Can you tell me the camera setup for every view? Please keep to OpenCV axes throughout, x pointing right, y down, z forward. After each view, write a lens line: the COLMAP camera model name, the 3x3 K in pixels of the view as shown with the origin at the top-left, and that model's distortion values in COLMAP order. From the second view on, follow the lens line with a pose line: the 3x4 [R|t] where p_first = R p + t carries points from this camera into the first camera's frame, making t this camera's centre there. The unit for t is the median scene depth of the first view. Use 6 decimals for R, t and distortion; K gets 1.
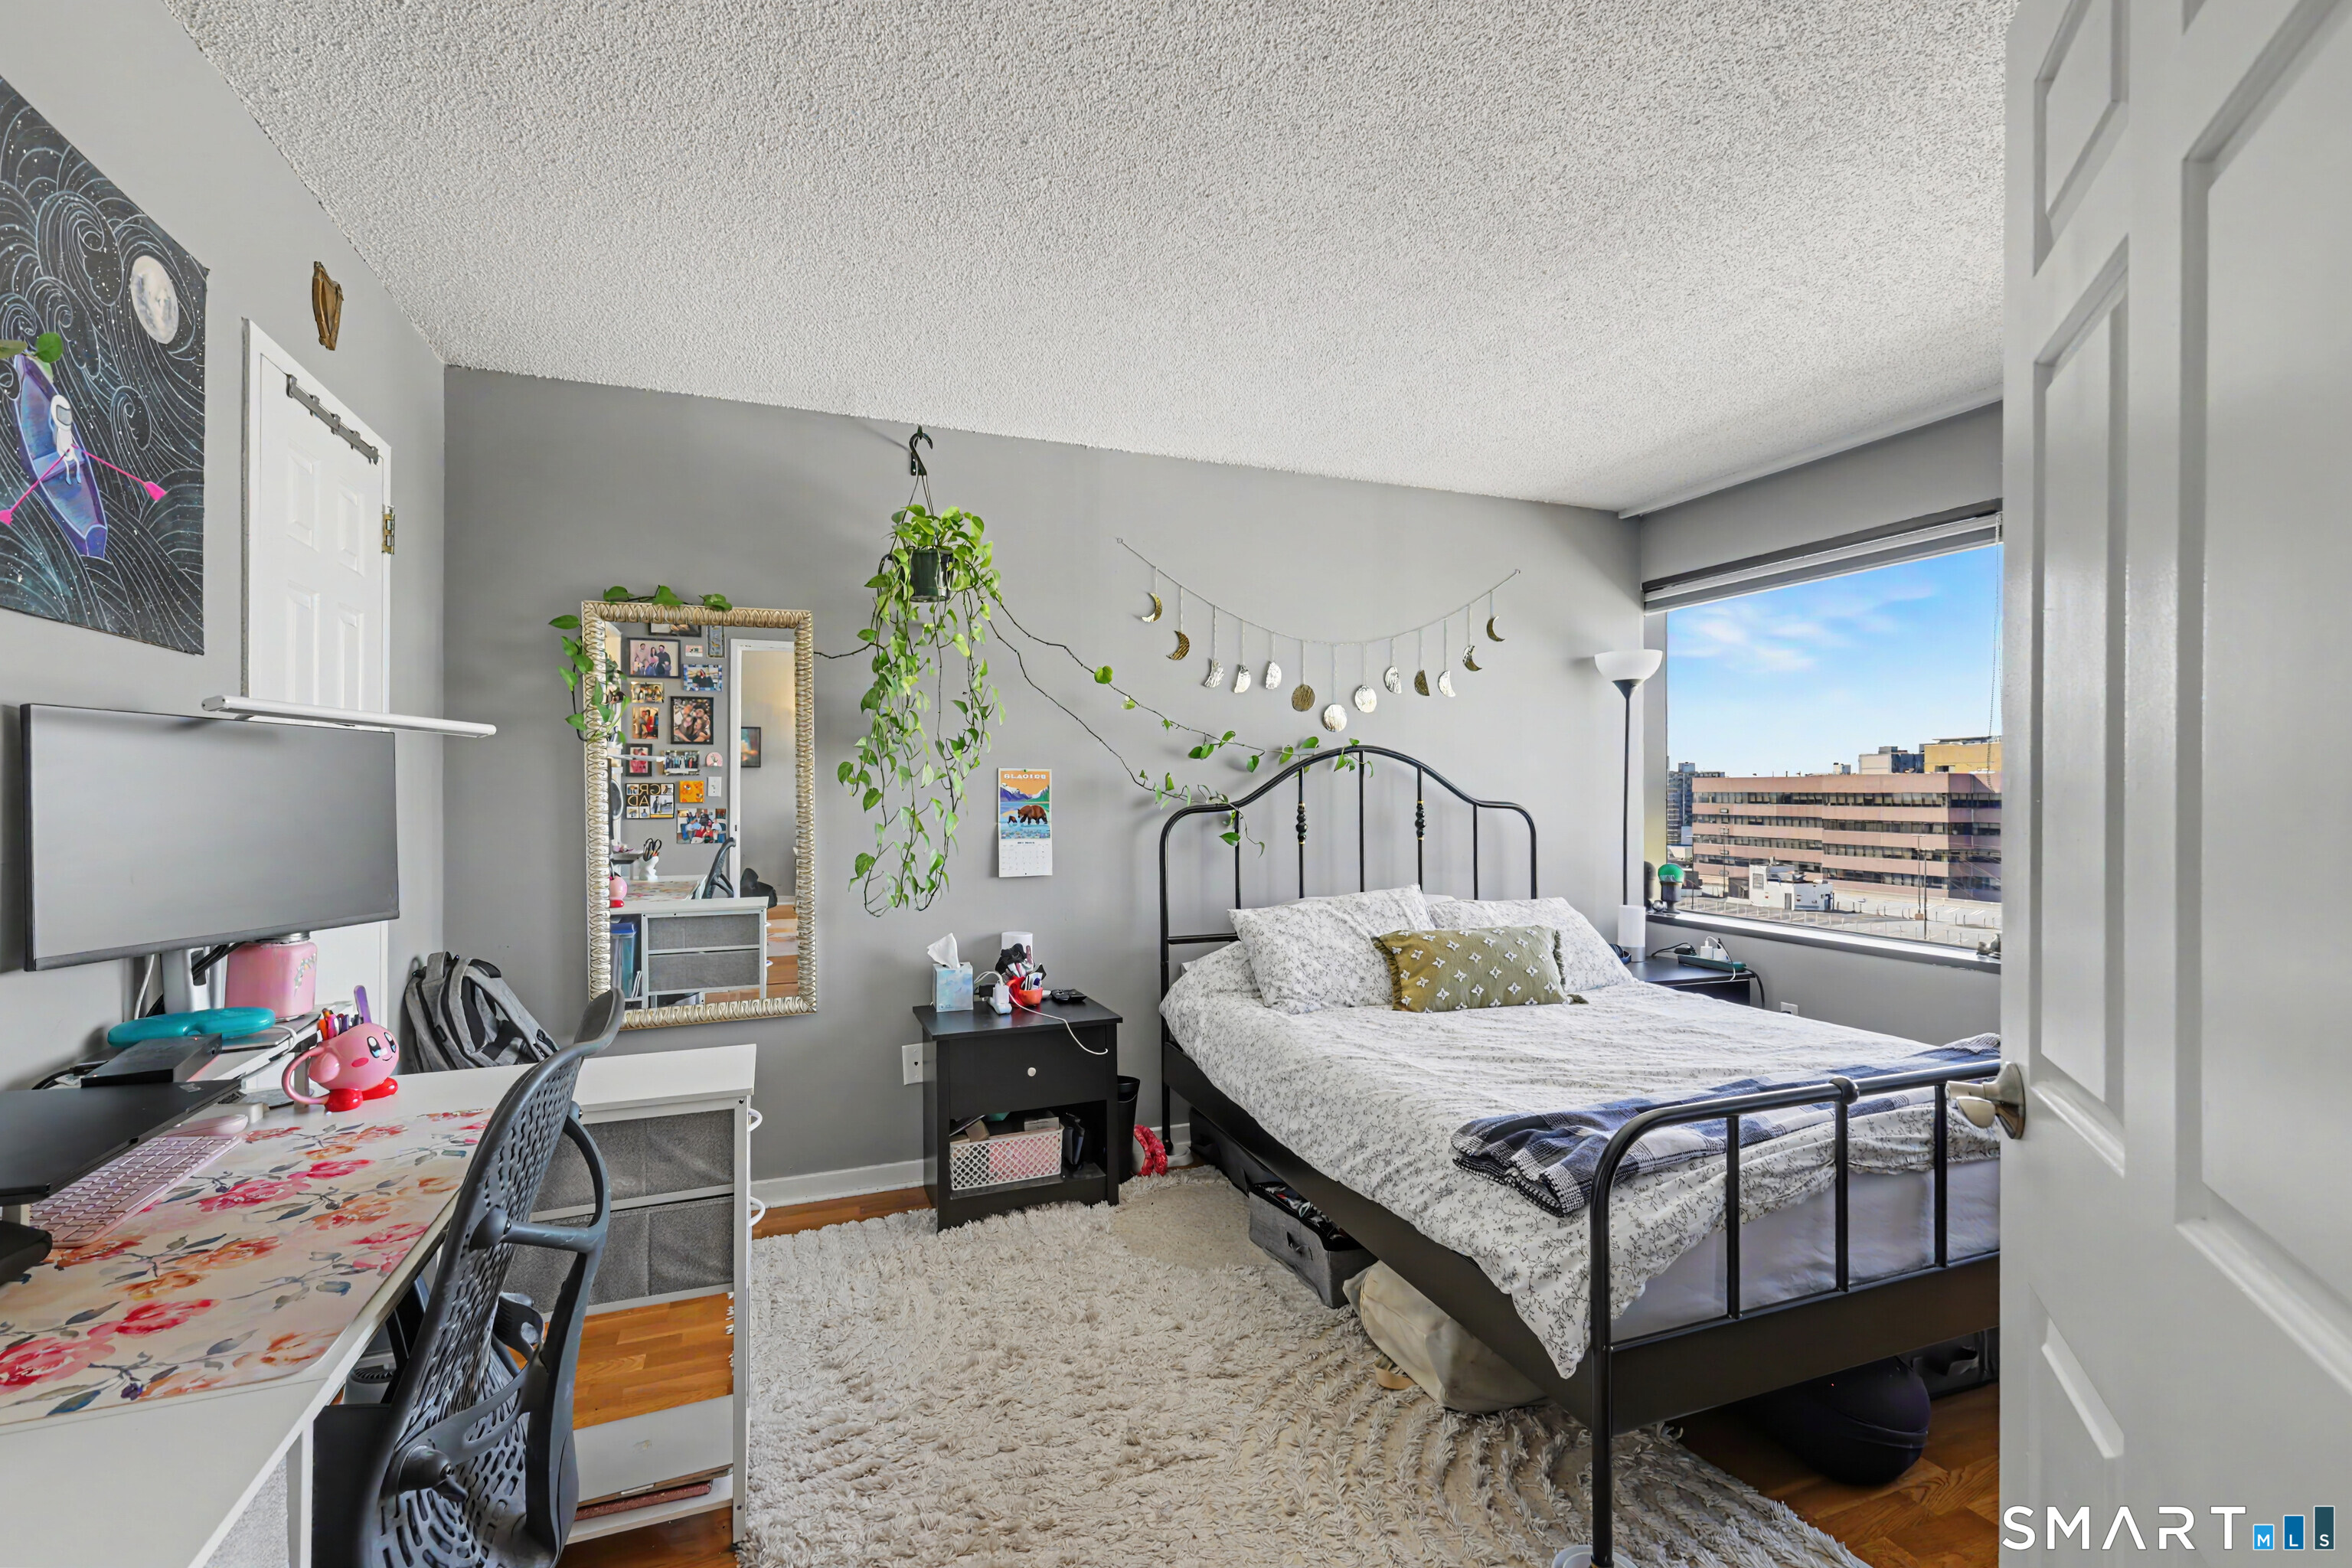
lens RADIAL K [[1027.0, 0, 1178.1], [0, 1027.0, 783.1], [0, 0, 1]] dist [0.000925, 0.000308]
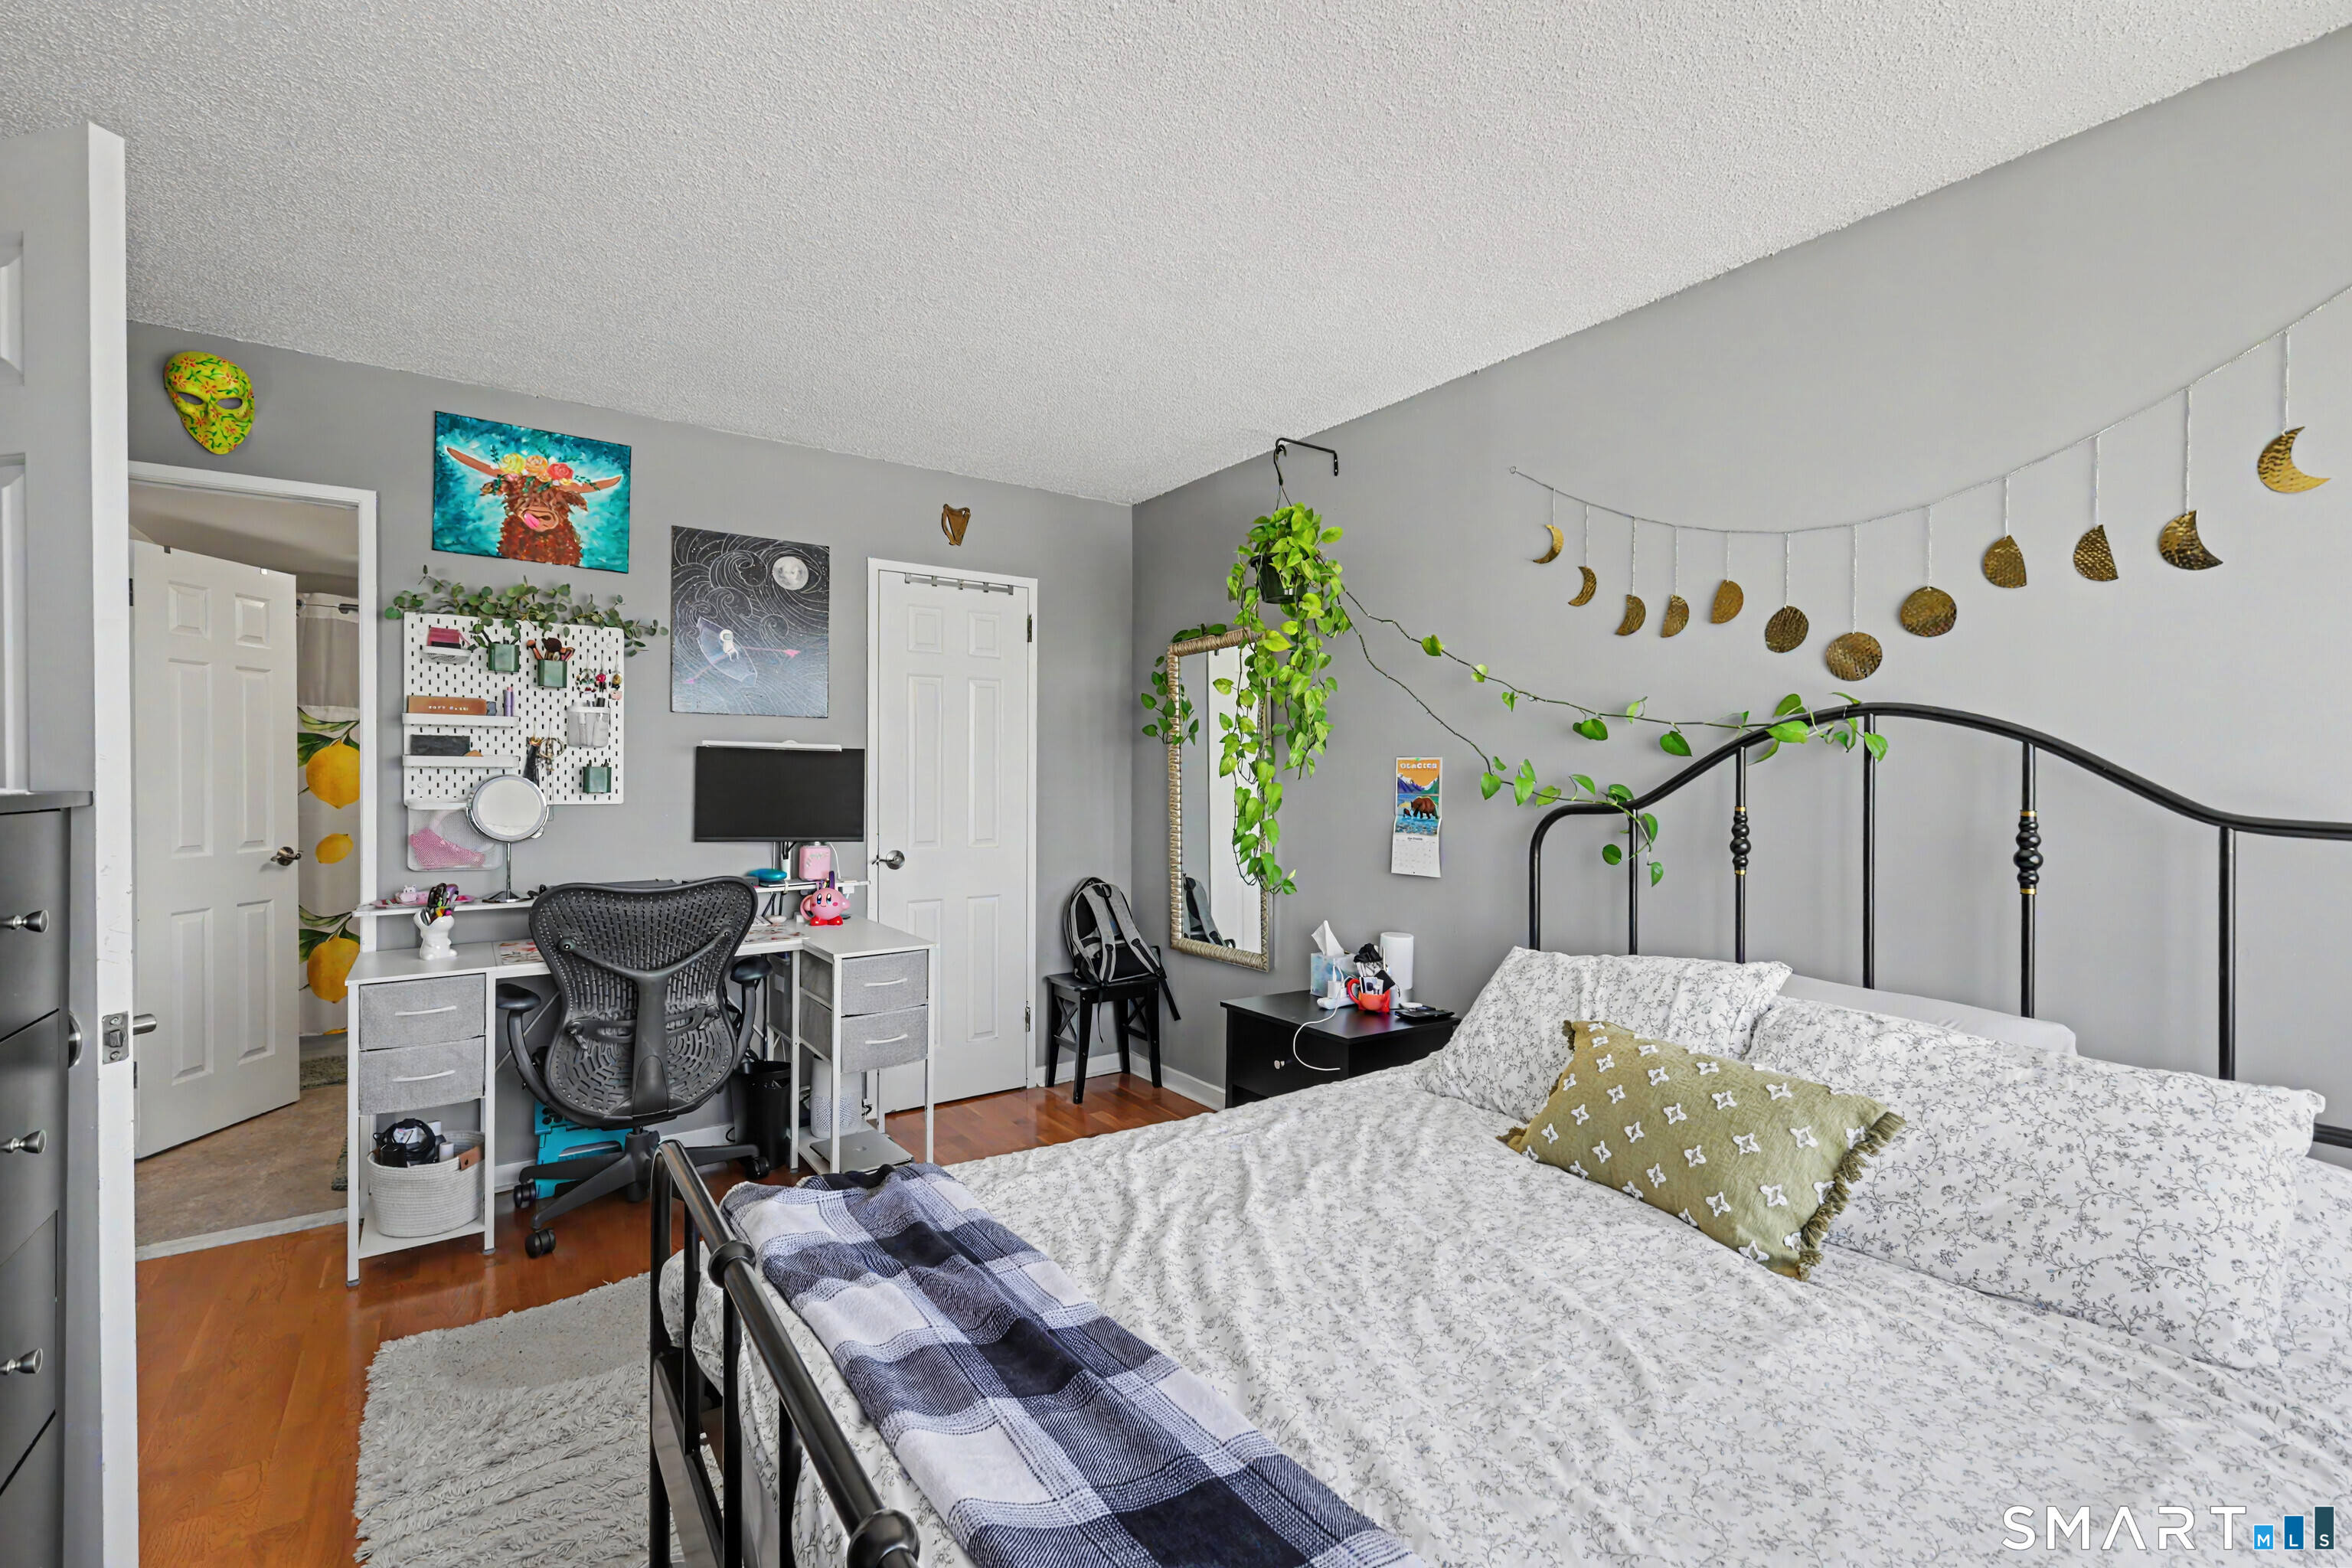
lens RADIAL K [[1036.2, 0, 1174.5], [0, 1036.2, 782.8], [0, 0, 1]] dist [0.004852, 0.000284]
pose [[0.230916, 0.009918, -0.972923, 0.757857], [0.002308, 0.999940, 0.010741, -0.002328], [0.972971, -0.004726, 0.230879, 0.631618]]
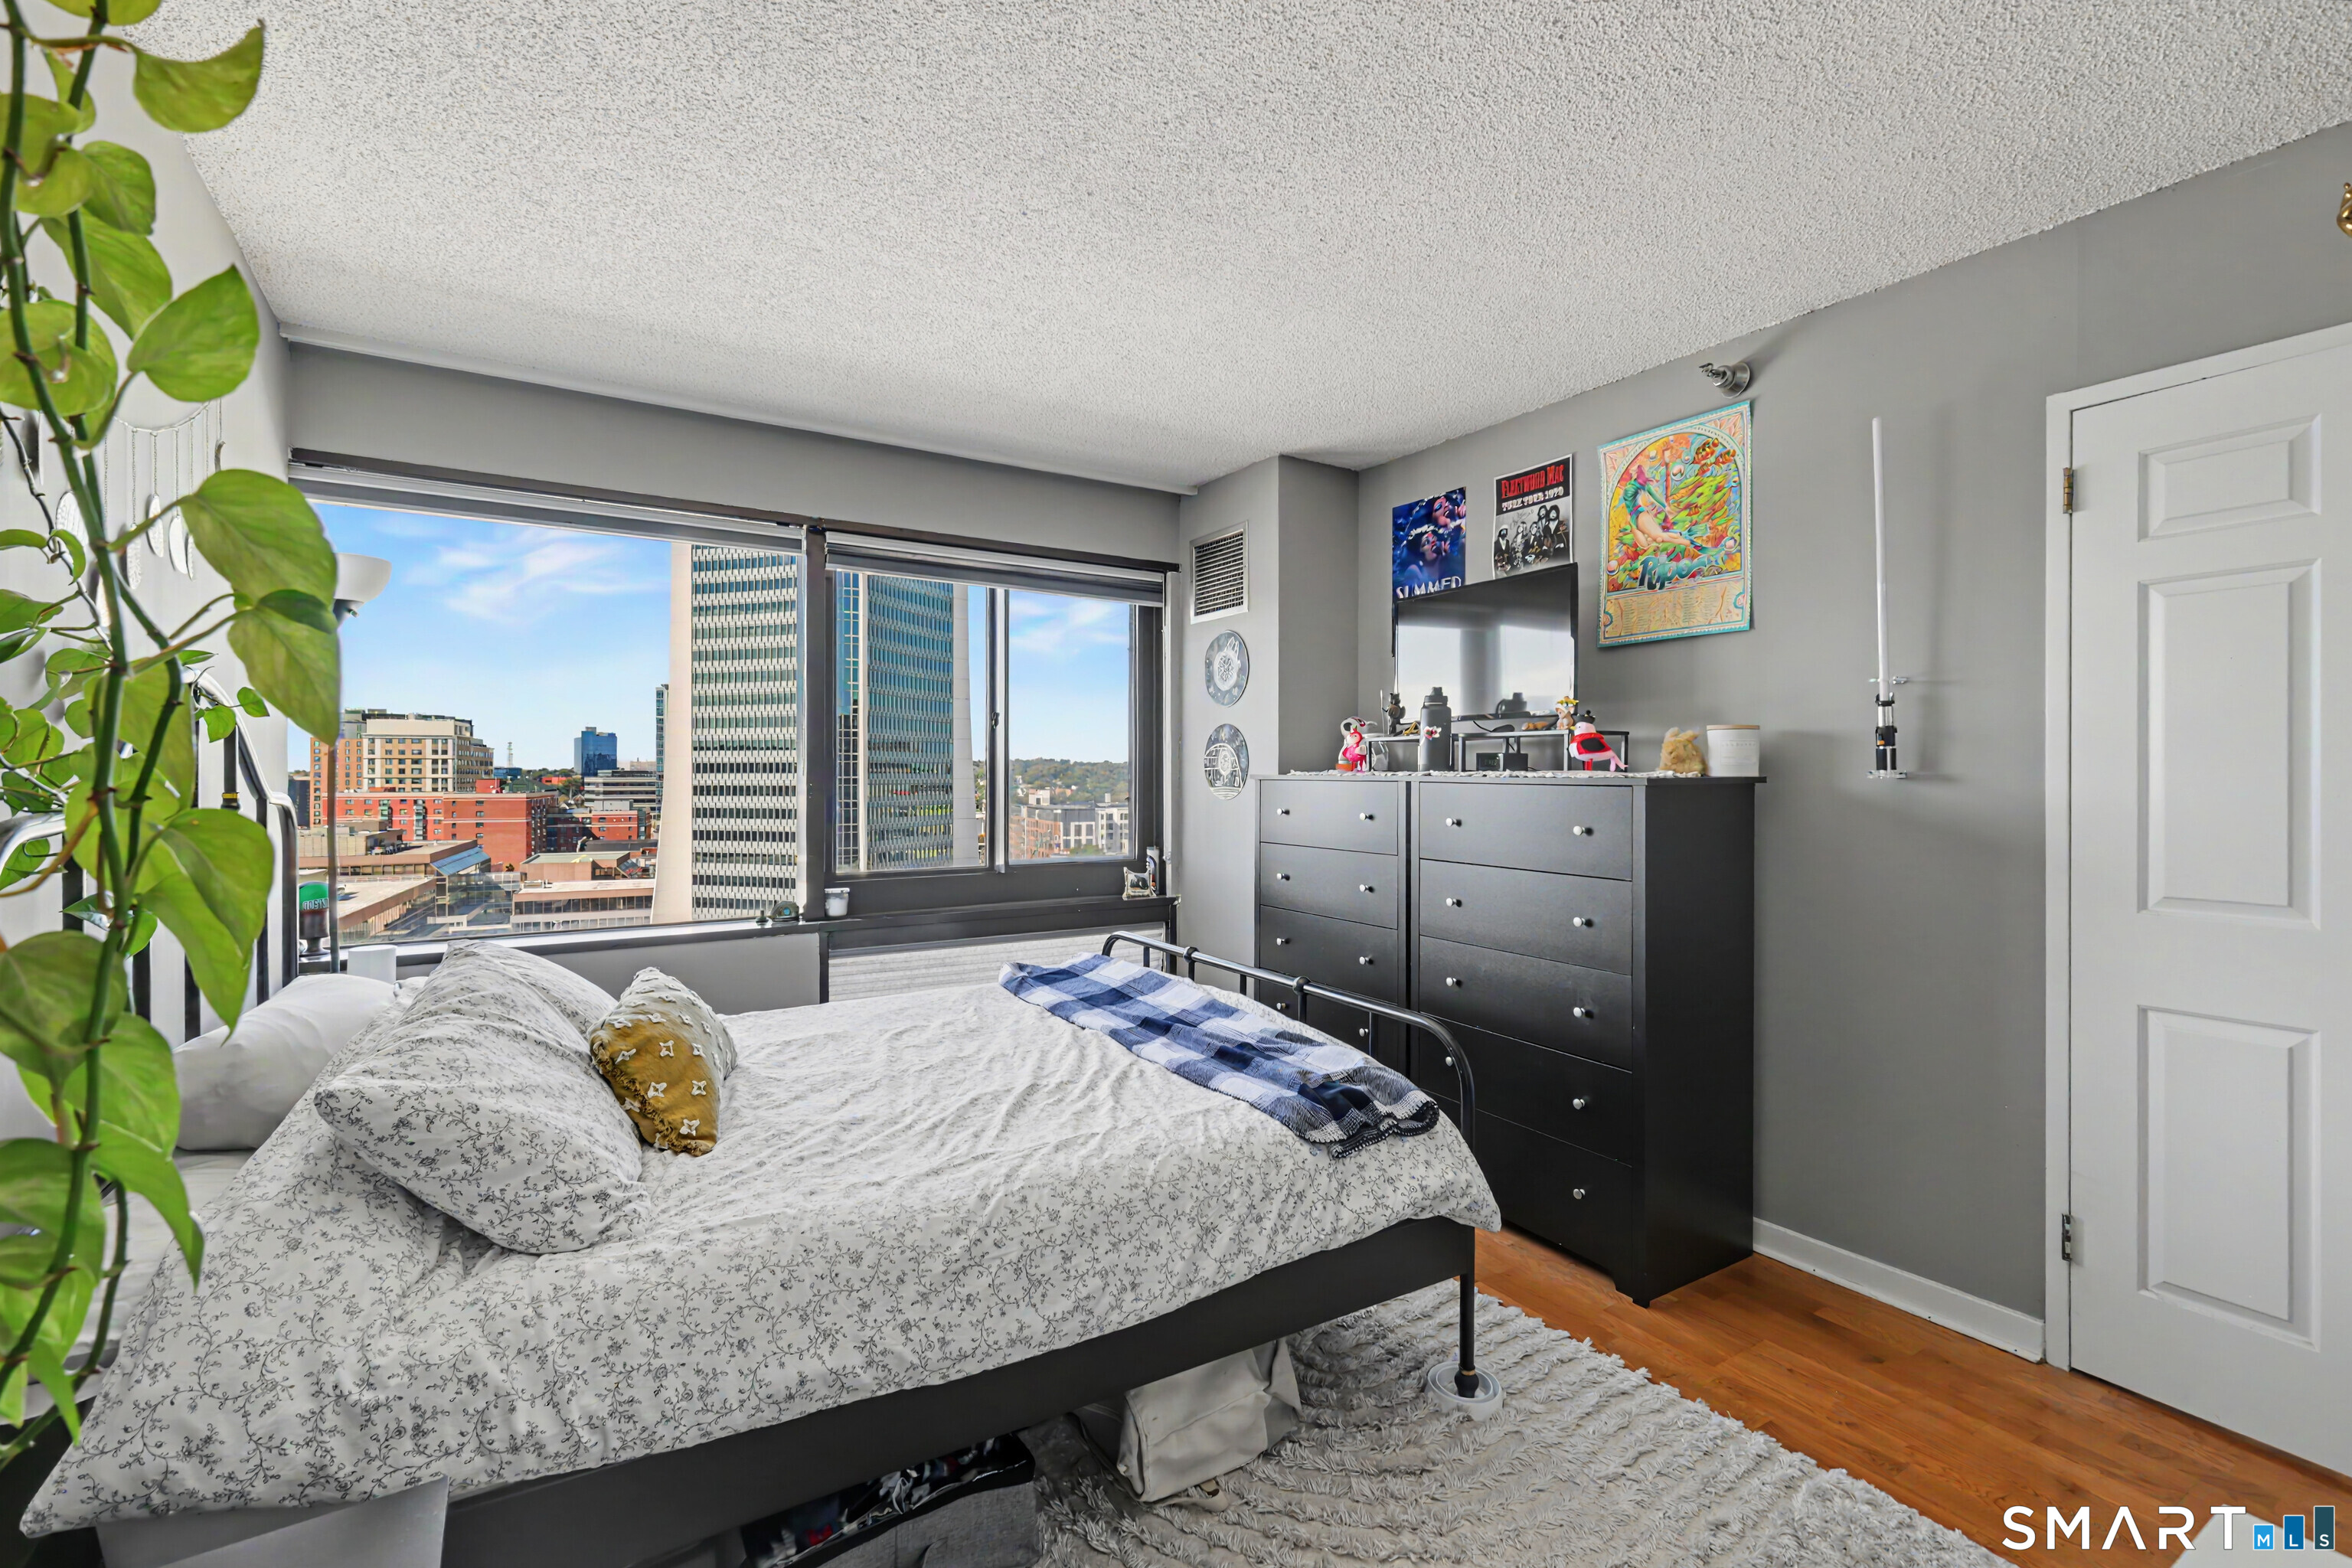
lens RADIAL K [[1031.0, 0, 1179.0], [0, 1031.0, 778.6], [0, 0, 1]] dist [0.001419, -0.000171]
pose [[-0.189281, -0.005369, 0.981908, -0.404521], [-0.009706, 0.999946, 0.003597, 0.005037], [-0.981875, -0.008850, -0.189323, 0.814275]]
